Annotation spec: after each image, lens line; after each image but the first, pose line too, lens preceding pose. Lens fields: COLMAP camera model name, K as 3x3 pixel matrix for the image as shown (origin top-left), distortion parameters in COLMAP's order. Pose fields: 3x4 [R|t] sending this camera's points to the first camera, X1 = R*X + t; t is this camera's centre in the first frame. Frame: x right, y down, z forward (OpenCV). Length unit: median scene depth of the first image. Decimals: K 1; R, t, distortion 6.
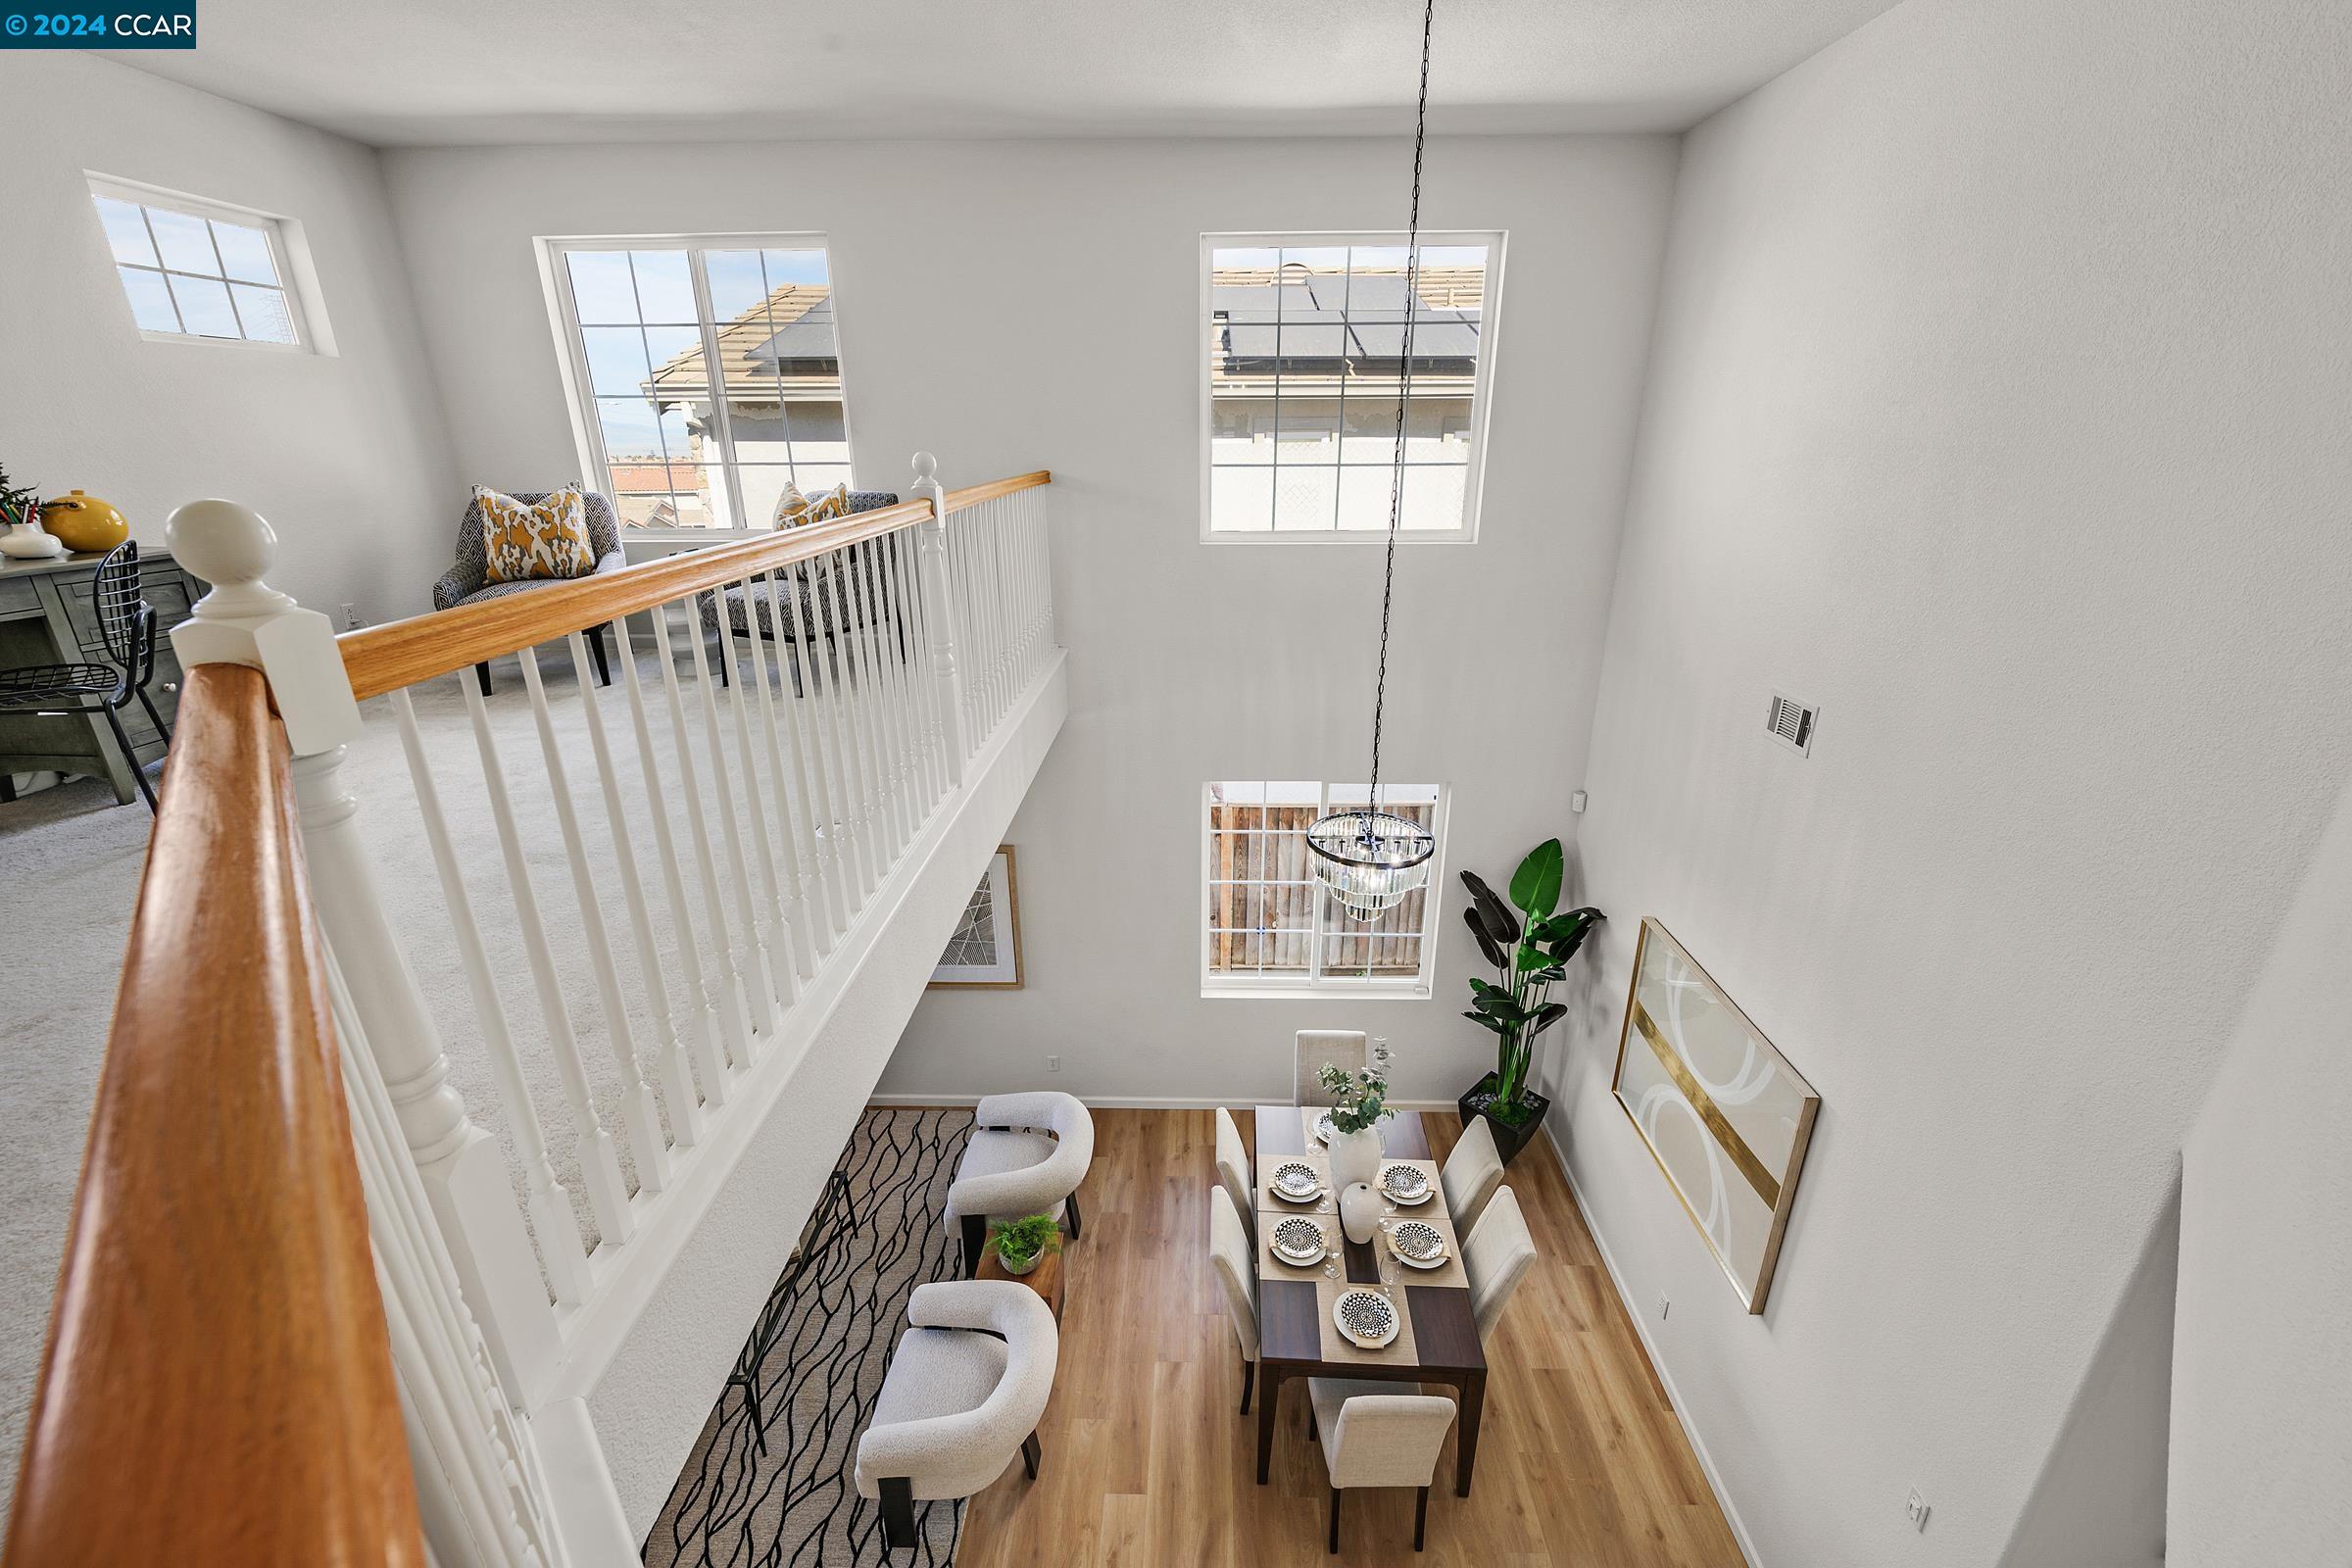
lens RADIAL K [[939.1, 0, 1186.5], [0, 939.1, 778.2], [0, 0, 1]] dist [-0.004399, 0.000186]
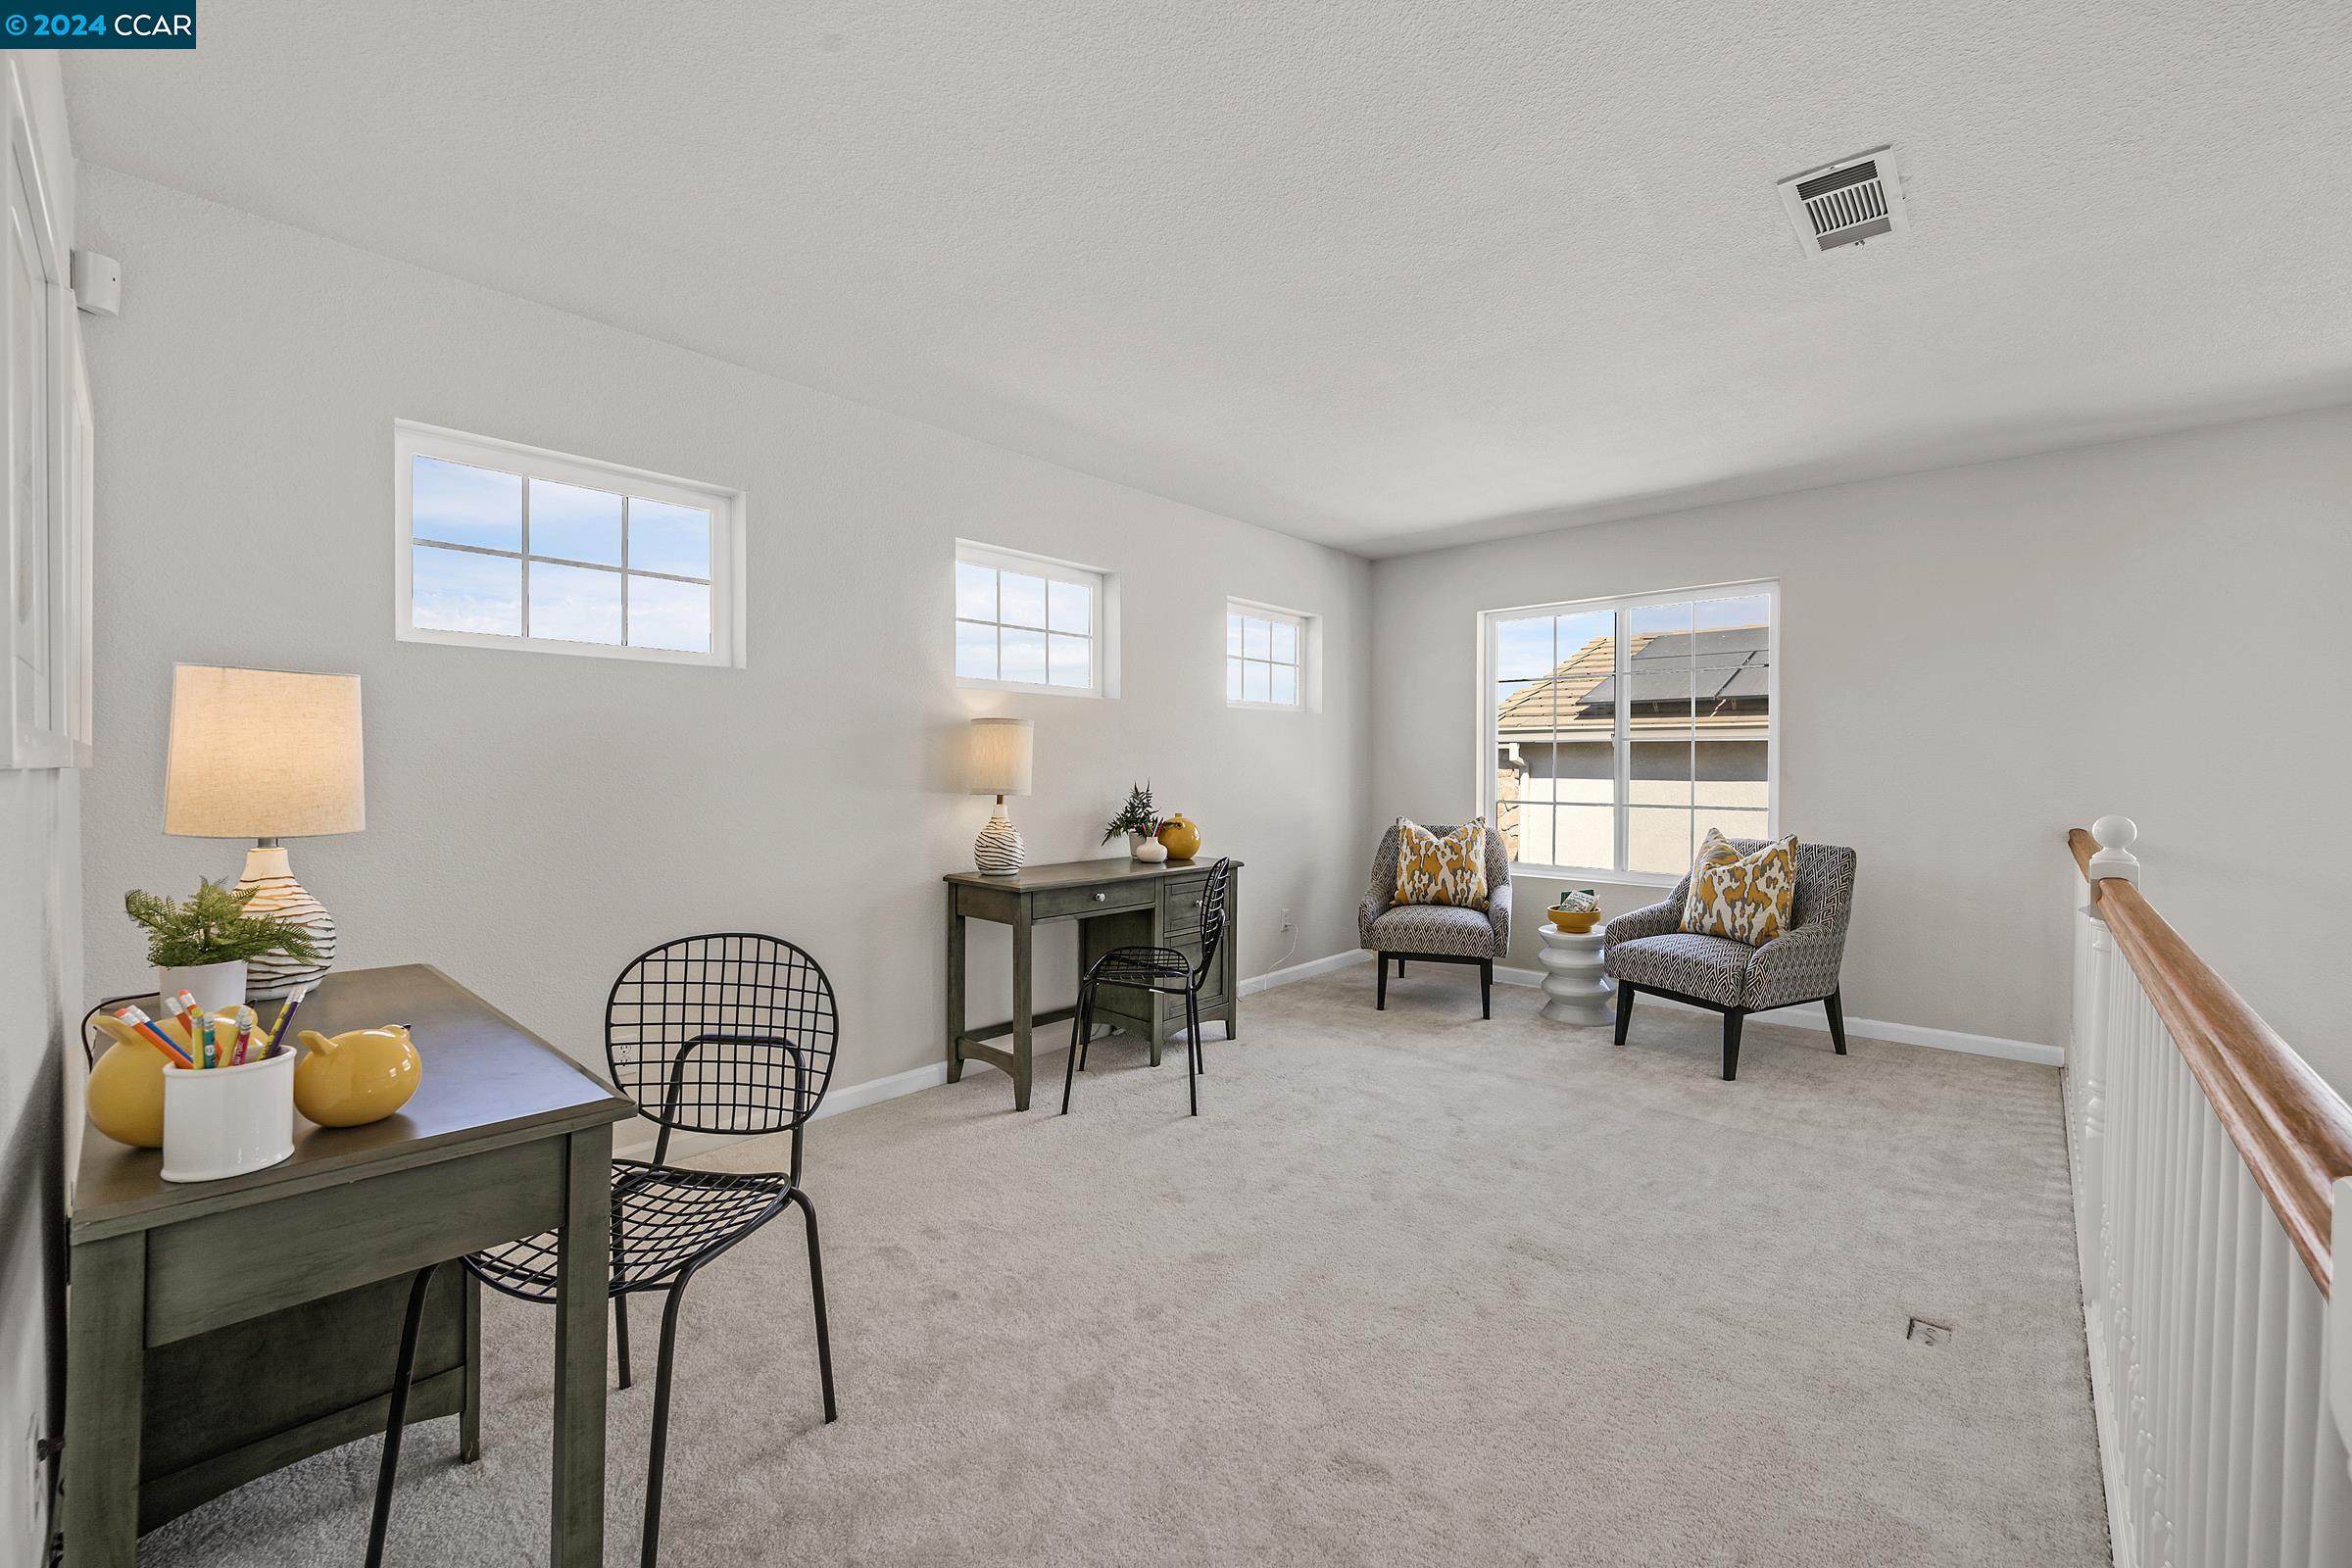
lens RADIAL K [[939.1, 0, 1162.6], [0, 939.1, 783.8], [0, 0, 1]] dist [-0.004399, 0.000186]
pose [[0.742889, 0.011127, -0.669322, -0.226142], [-0.233025, 0.941625, -0.242983, -0.015563], [0.627547, 0.336479, 0.702116, 0.033396]]
